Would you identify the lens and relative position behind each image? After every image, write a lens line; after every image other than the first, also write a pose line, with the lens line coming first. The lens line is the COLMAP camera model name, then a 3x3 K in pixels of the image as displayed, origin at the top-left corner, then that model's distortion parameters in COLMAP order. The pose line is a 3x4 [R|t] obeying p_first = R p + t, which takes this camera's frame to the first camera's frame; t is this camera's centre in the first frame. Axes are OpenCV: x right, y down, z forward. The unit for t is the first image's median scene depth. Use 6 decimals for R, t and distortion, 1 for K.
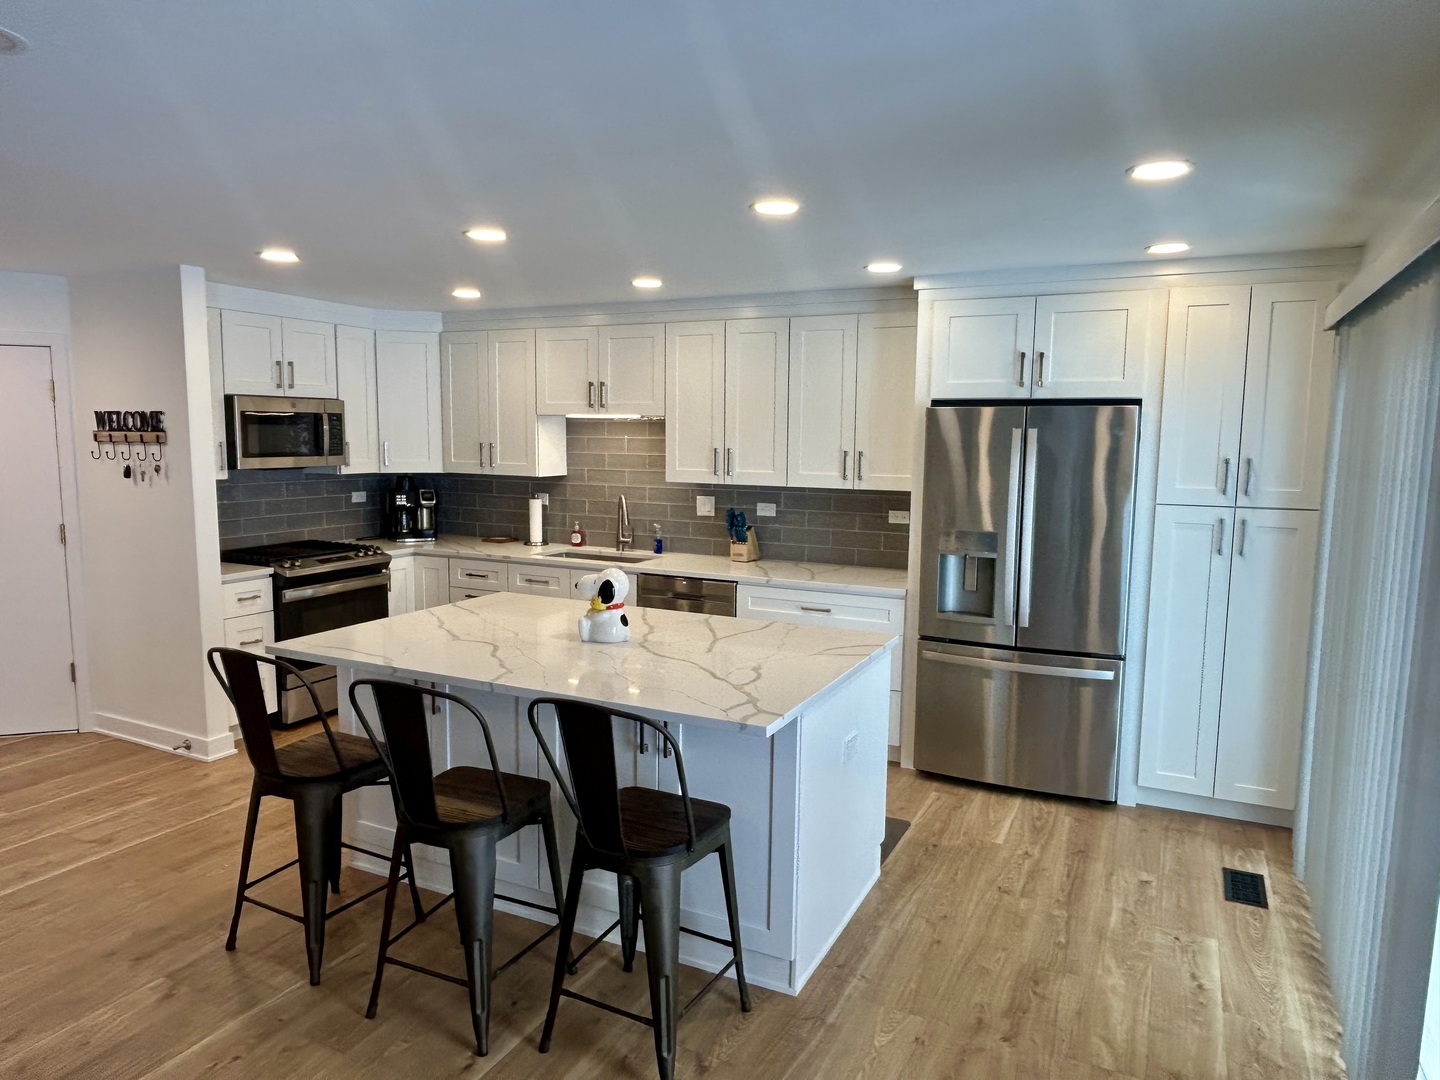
lens RADIAL K [[937.5, 0, 718.5], [0, 937.5, 544.0], [0, 0, 1]] dist [0.002059, 0.001762]
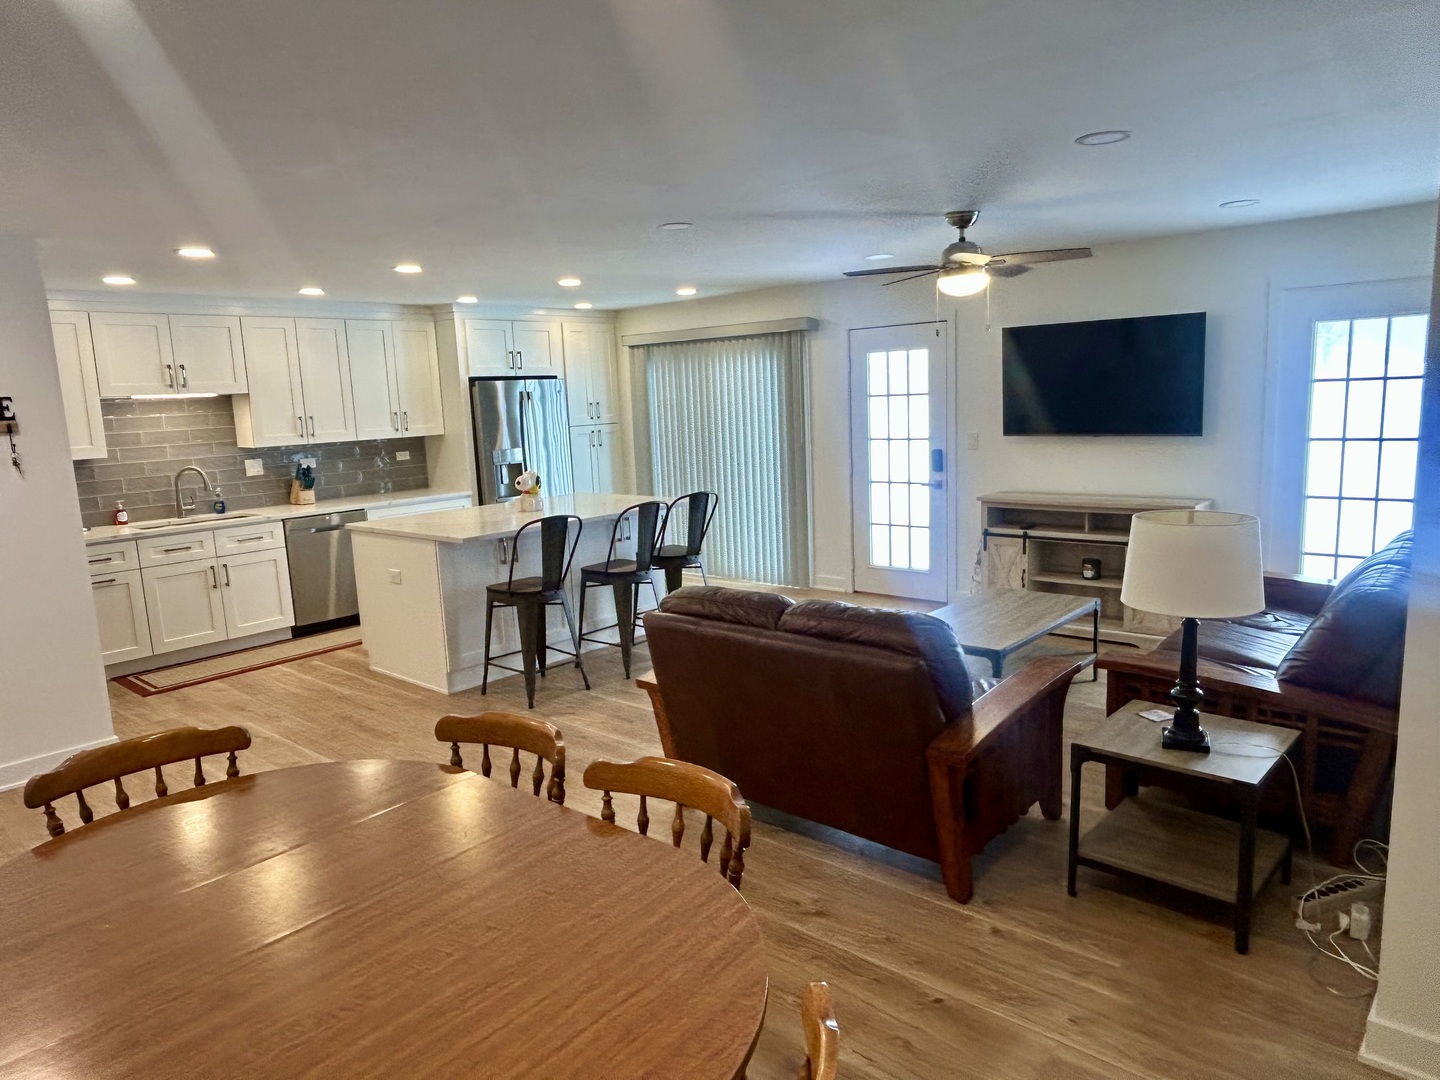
lens RADIAL K [[937.5, 0, 718.5], [0, 937.5, 544.0], [0, 0, 1]] dist [0.002059, 0.001762]
pose [[0.249160, -0.175215, 0.952480, -1.393382], [0.158617, 0.977600, 0.138343, -0.021995], [-0.955385, 0.116610, 0.271371, 0.136672]]
